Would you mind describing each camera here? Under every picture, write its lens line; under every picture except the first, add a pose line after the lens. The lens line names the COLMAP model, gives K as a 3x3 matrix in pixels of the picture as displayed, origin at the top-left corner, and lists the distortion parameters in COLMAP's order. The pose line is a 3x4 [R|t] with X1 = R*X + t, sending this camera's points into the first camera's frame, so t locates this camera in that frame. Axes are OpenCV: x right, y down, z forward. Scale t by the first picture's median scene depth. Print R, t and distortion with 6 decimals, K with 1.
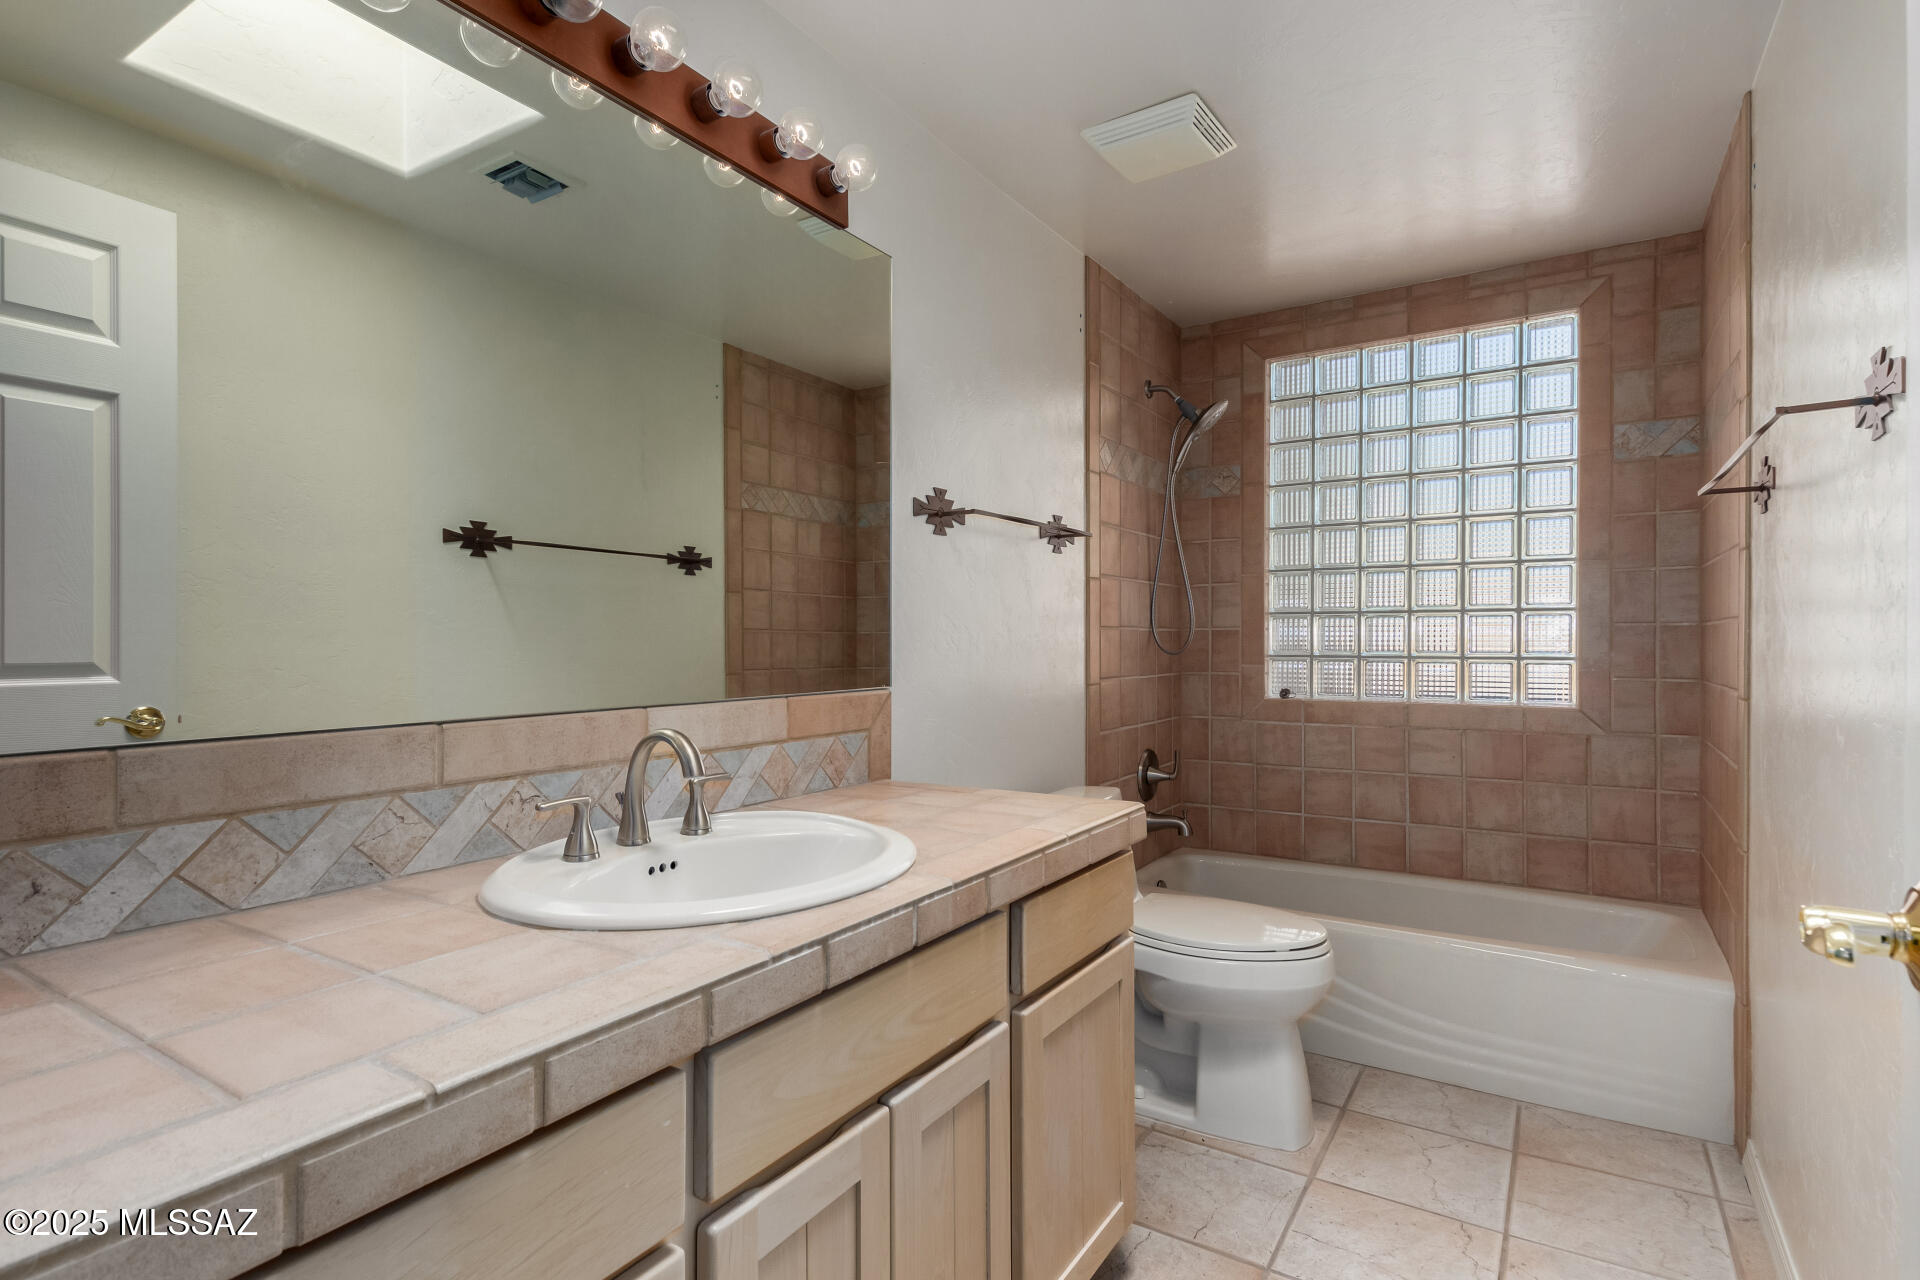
lens RADIAL K [[940.9, 0, 960.0], [0, 940.9, 640.0], [0, 0, 1]] dist [0.193672, -0.000146]
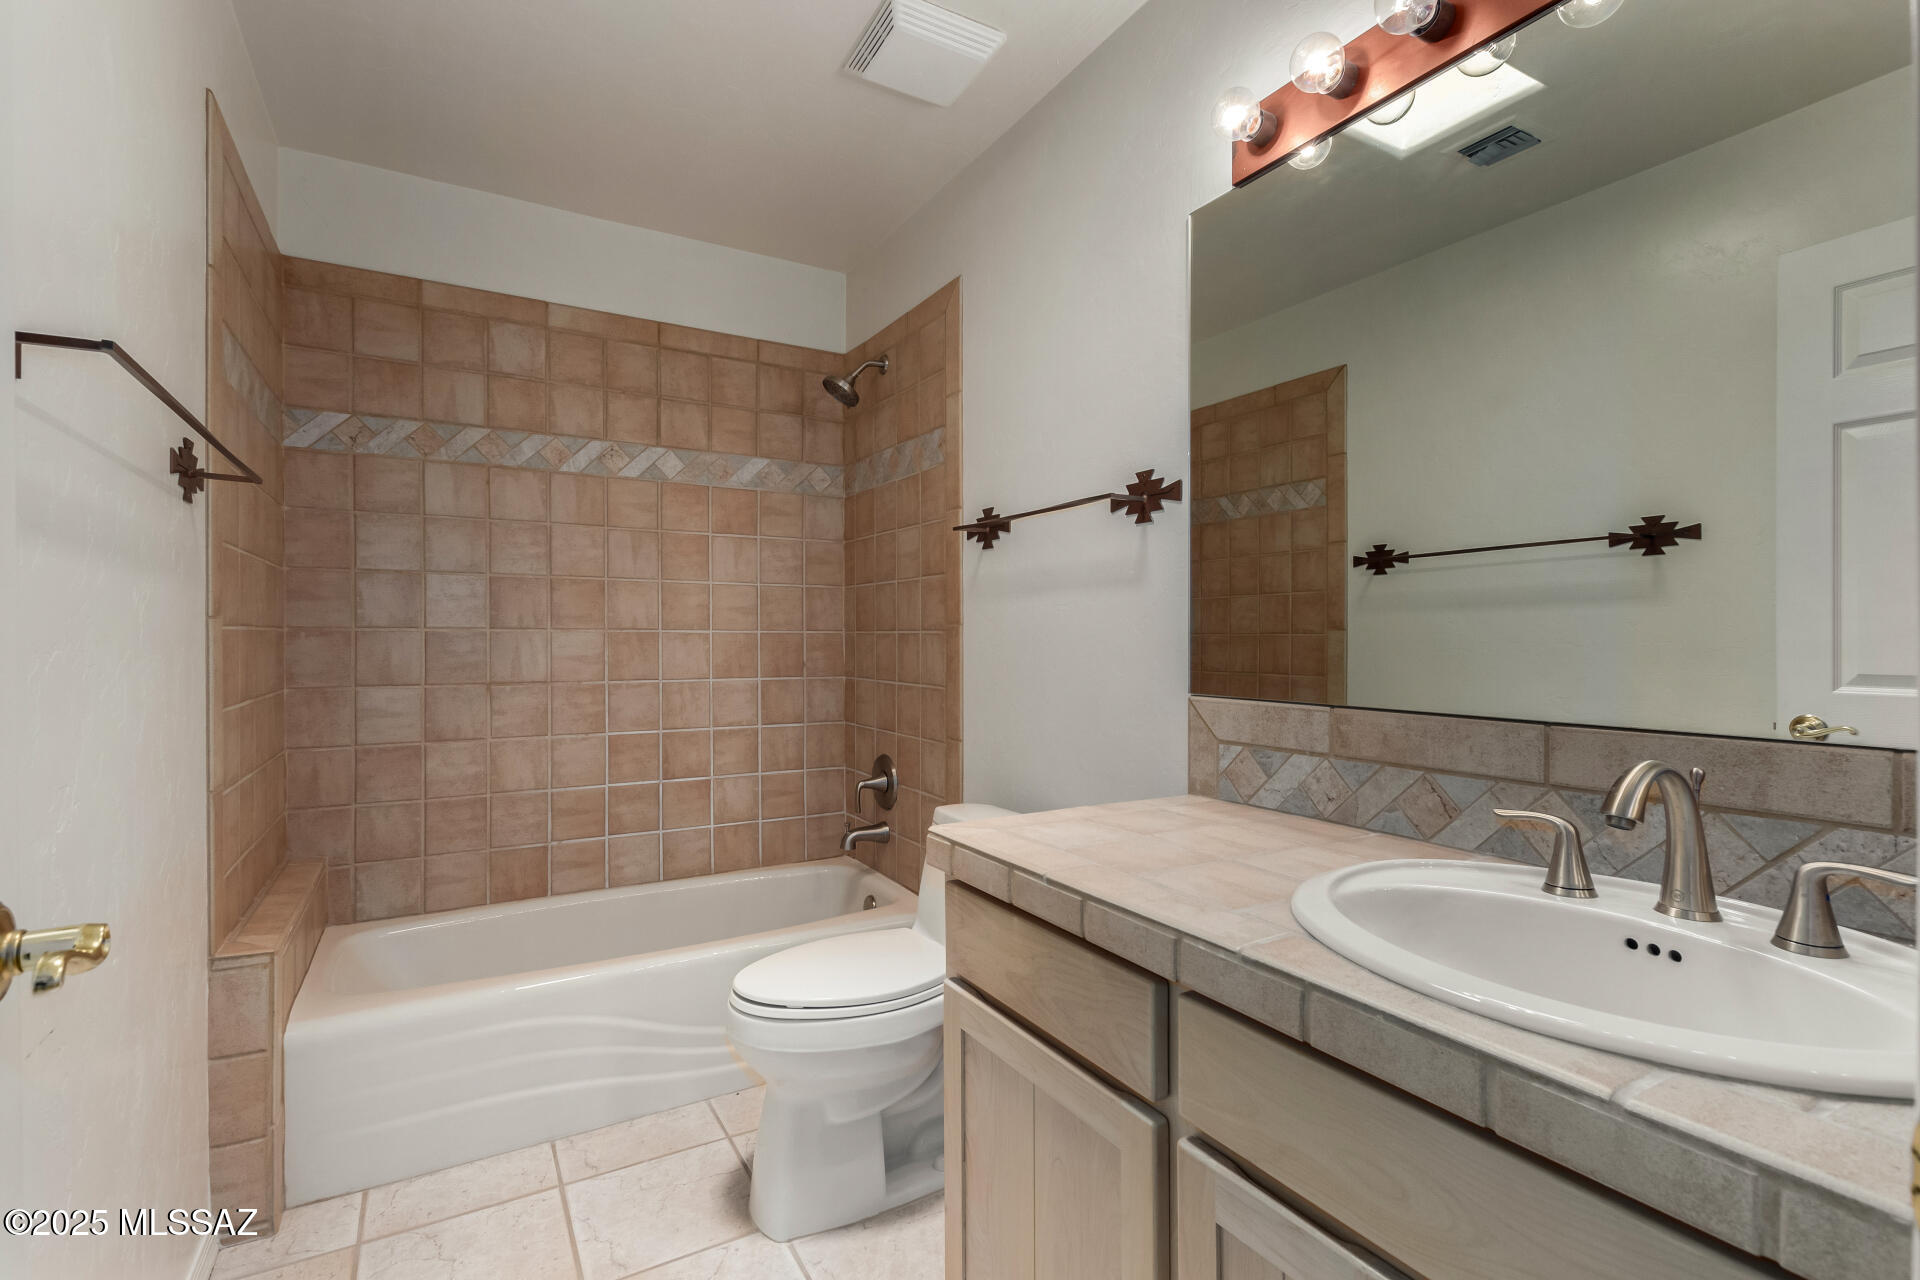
lens RADIAL K [[890.2, 0, 964.8], [0, 890.2, 643.3], [0, 0, 1]] dist [-0.000772, -0.000557]
pose [[-0.446545, -0.006818, -0.894735, 0.730589], [-0.007935, 0.999962, -0.003660, 0.006690], [0.894726, 0.005466, -0.446582, 1.104603]]
